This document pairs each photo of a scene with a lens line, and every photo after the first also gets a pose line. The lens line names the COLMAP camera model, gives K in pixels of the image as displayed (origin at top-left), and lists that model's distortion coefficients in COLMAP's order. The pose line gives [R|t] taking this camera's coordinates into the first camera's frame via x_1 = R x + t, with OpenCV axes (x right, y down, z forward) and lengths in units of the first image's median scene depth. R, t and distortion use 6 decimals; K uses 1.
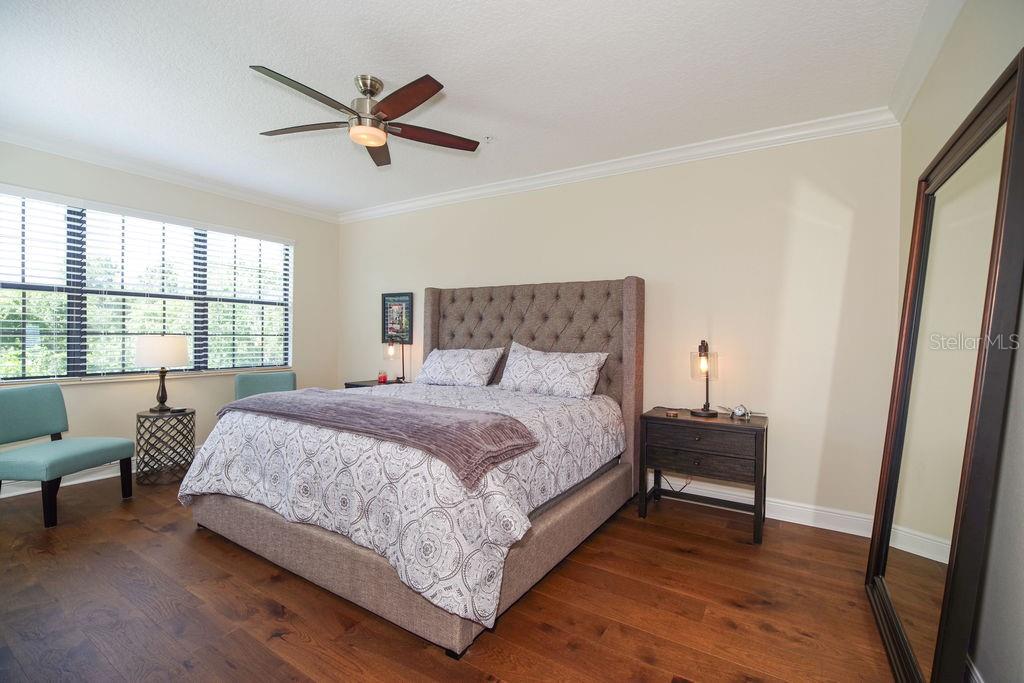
lens RADIAL K [[449.4, 0, 512.9], [0, 449.4, 340.5], [0, 0, 1]] dist [-0.009613, -0.000936]
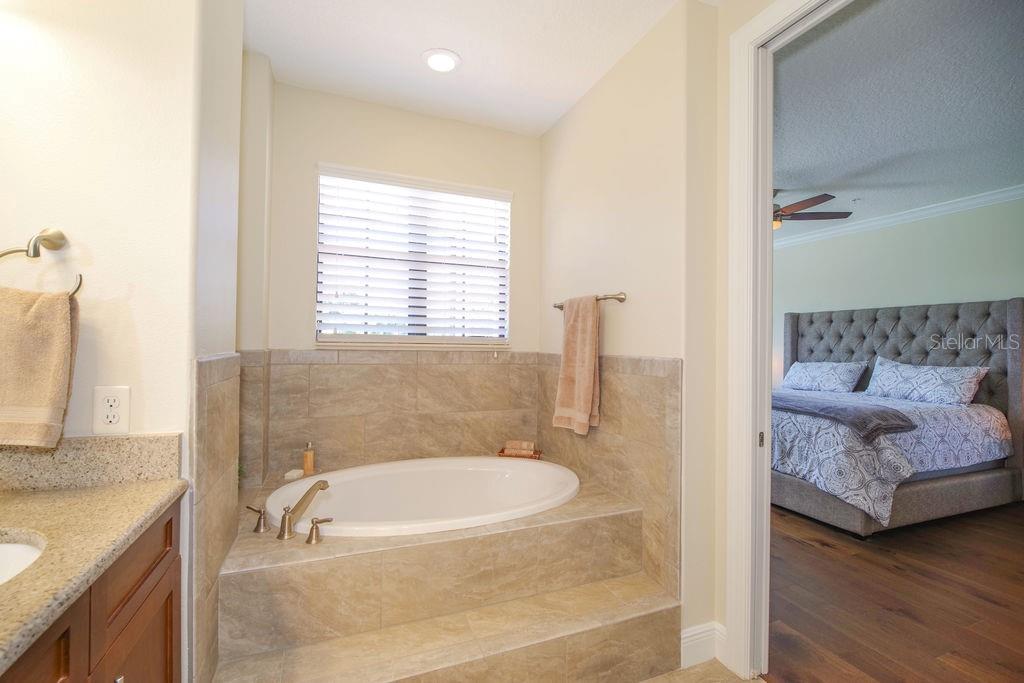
lens RADIAL K [[449.4, 0, 512.9], [0, 449.4, 340.5], [0, 0, 1]] dist [-0.009613, -0.000936]
pose [[0.806283, -0.015410, -0.591329, -0.085355], [-0.003855, 0.999503, -0.031303, 0.001068], [0.591517, 0.027518, 0.805823, -0.565200]]
